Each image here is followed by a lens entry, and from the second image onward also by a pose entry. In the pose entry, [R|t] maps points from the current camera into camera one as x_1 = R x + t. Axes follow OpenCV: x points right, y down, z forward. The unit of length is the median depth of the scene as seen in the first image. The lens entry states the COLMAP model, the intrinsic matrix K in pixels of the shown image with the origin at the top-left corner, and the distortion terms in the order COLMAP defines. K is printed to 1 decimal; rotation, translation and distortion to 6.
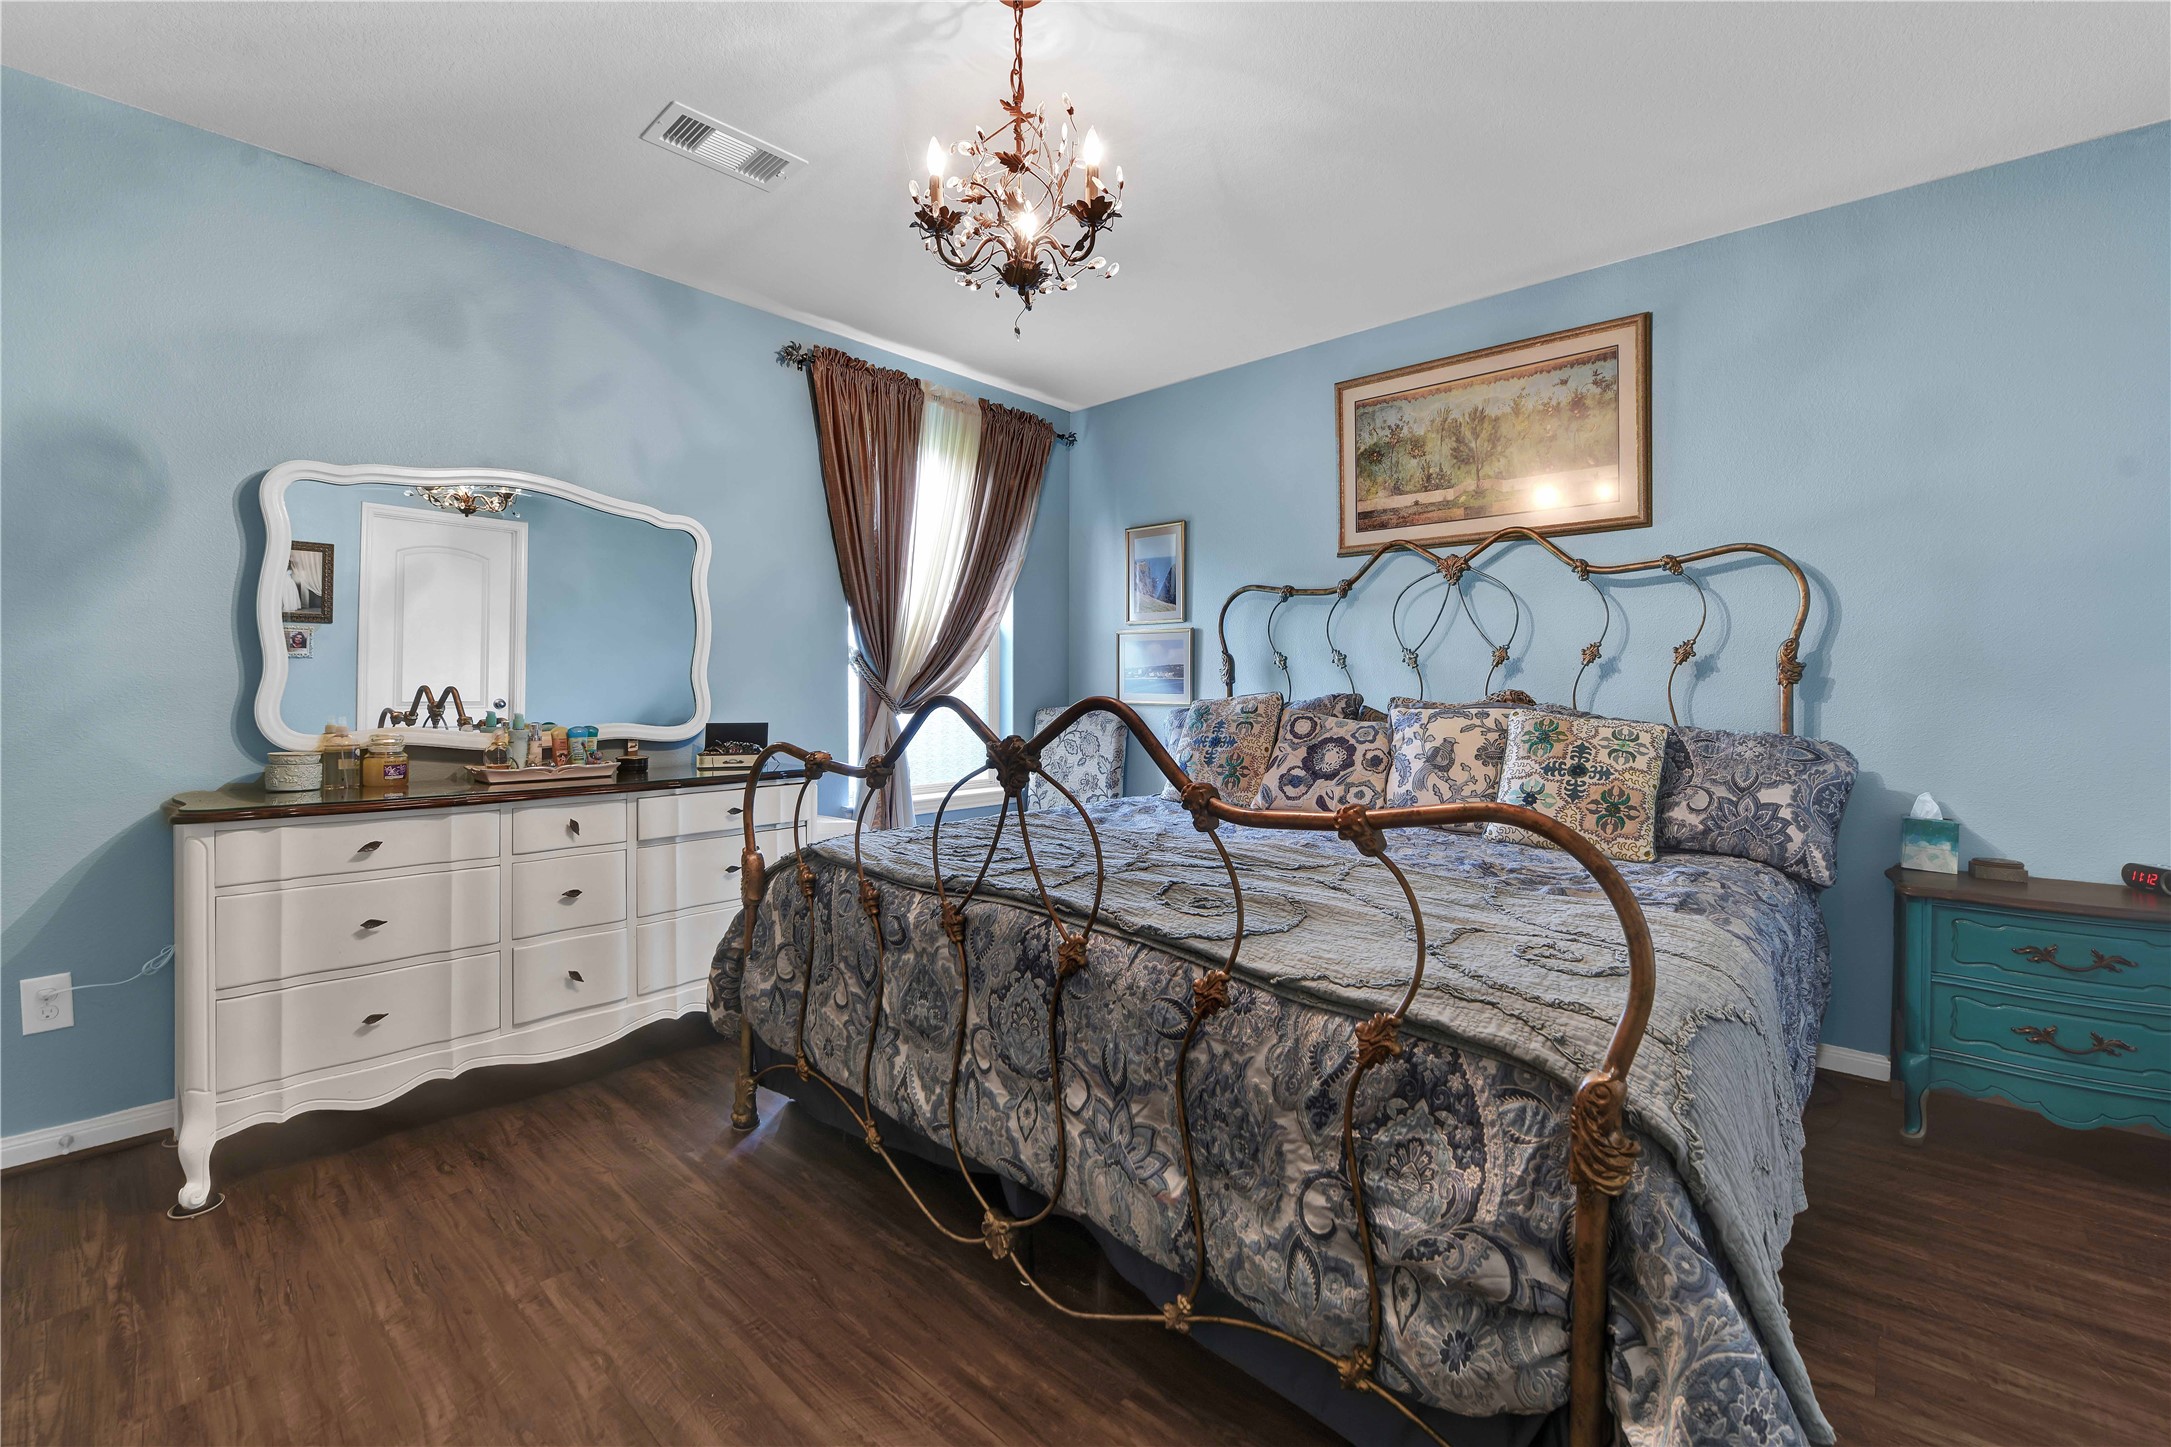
lens RADIAL K [[874.4, 0, 1085.5], [0, 874.4, 723.5], [0, 0, 1]] dist [-0.020186, -0.000190]
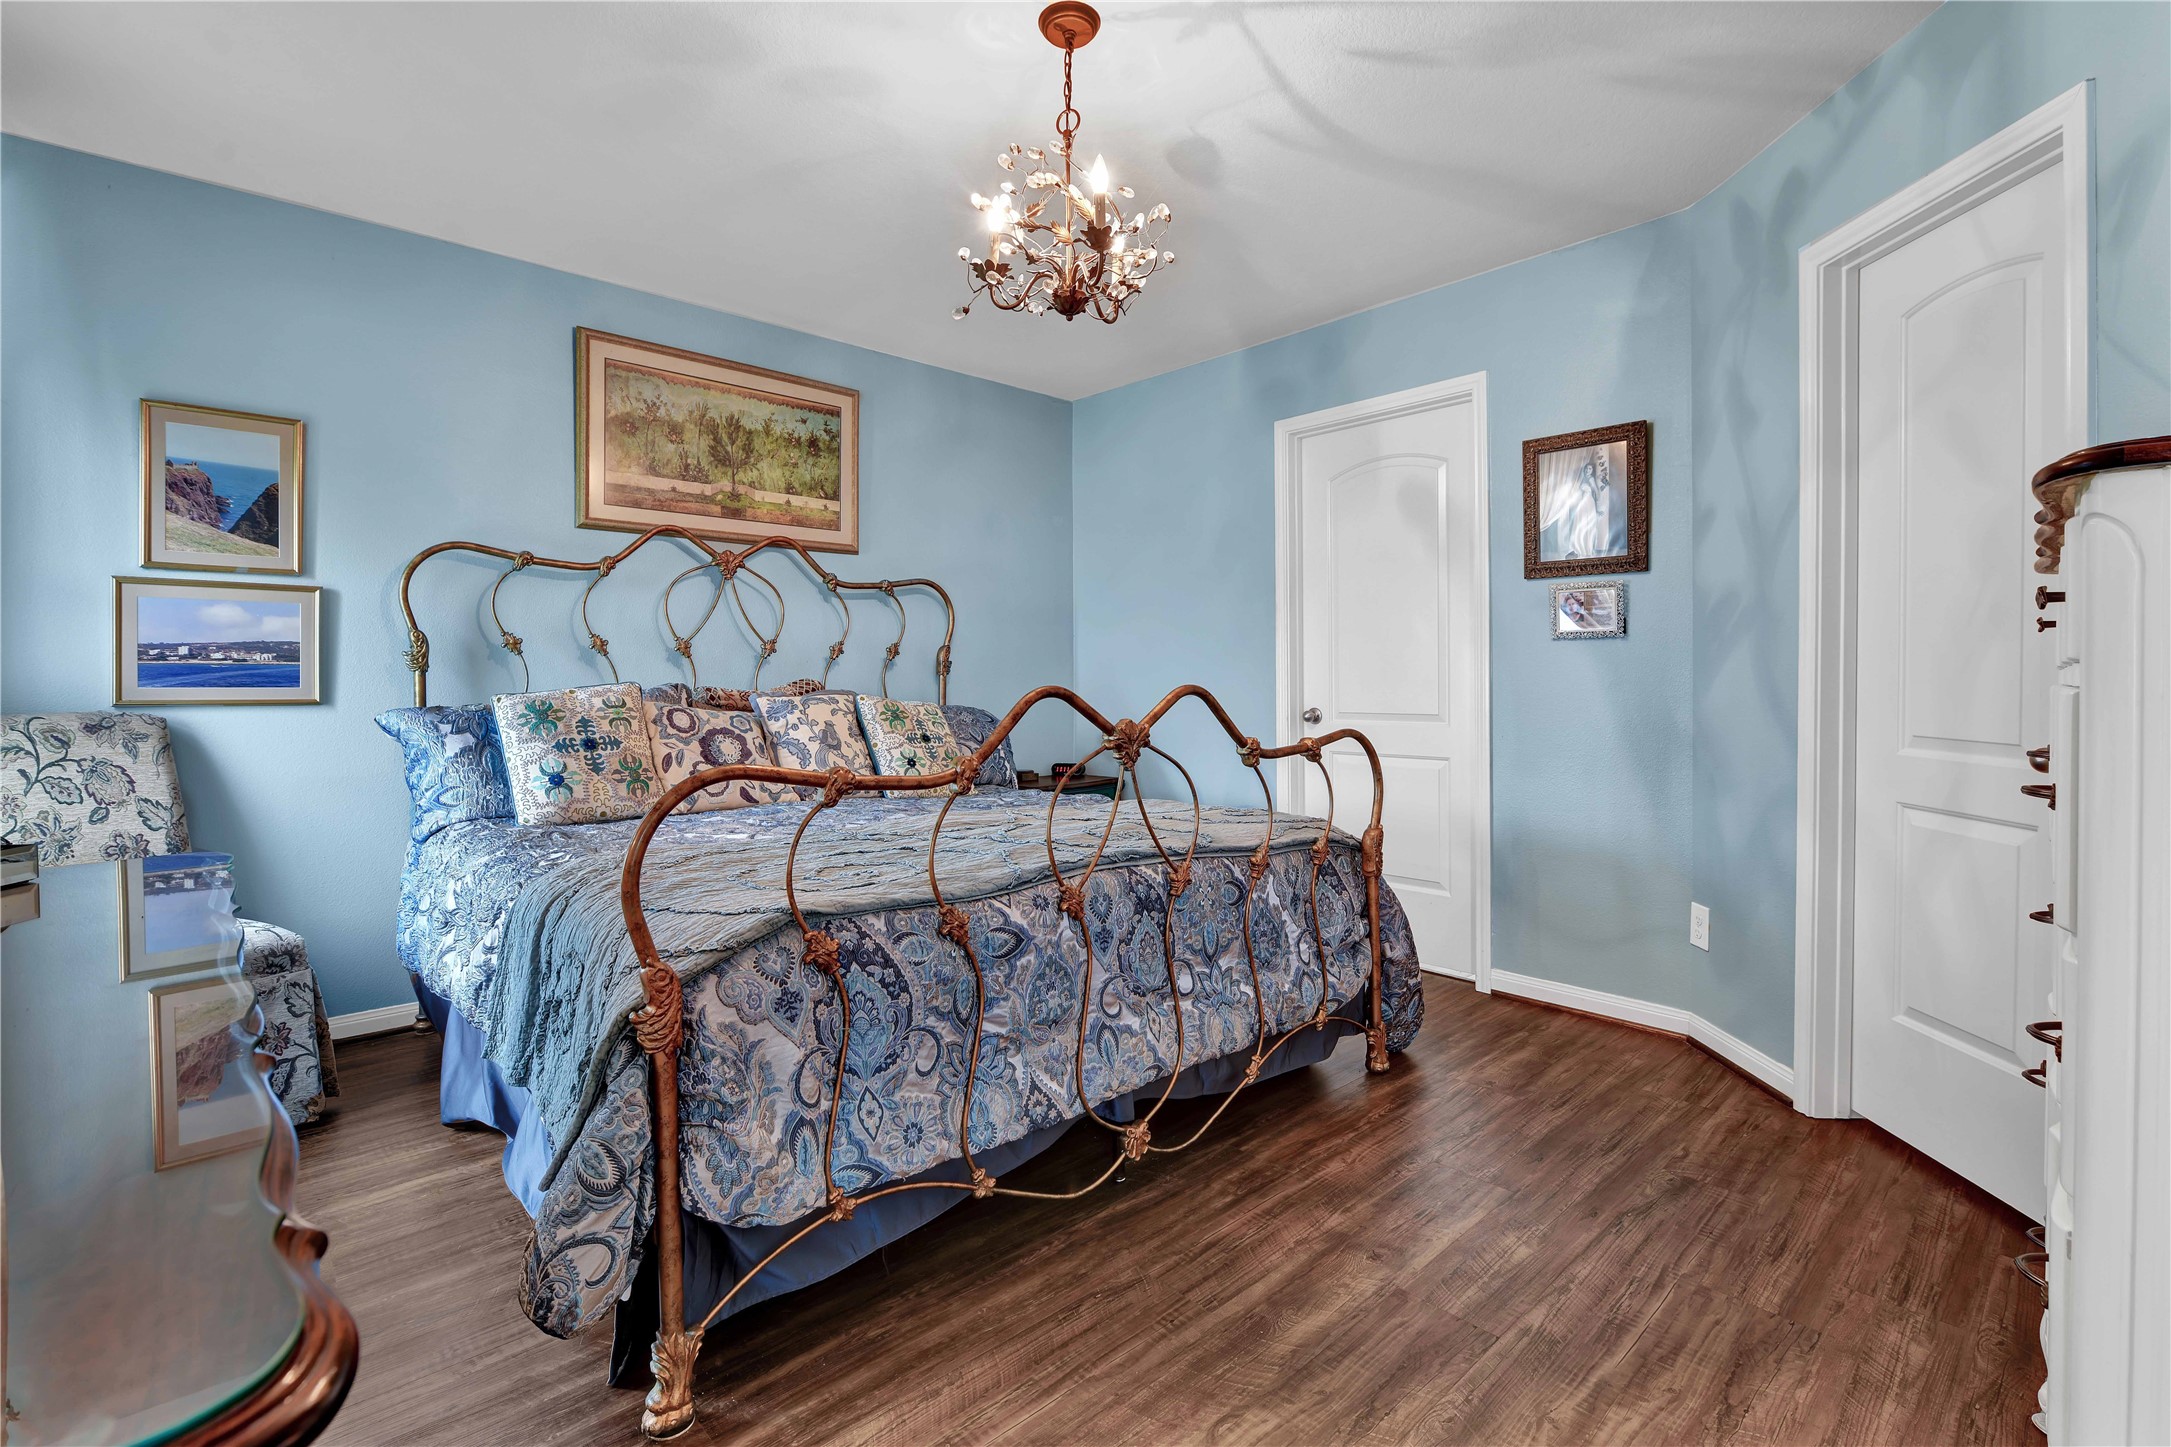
lens RADIAL K [[957.3, 0, 1087.1], [0, 957.3, 716.8], [0, 0, 1]] dist [-0.018527, -0.000423]
pose [[0.112439, -0.043575, 0.992703, -0.720903], [0.037737, 0.998504, 0.039556, -0.023620], [-0.992942, 0.033014, 0.113916, 0.469250]]
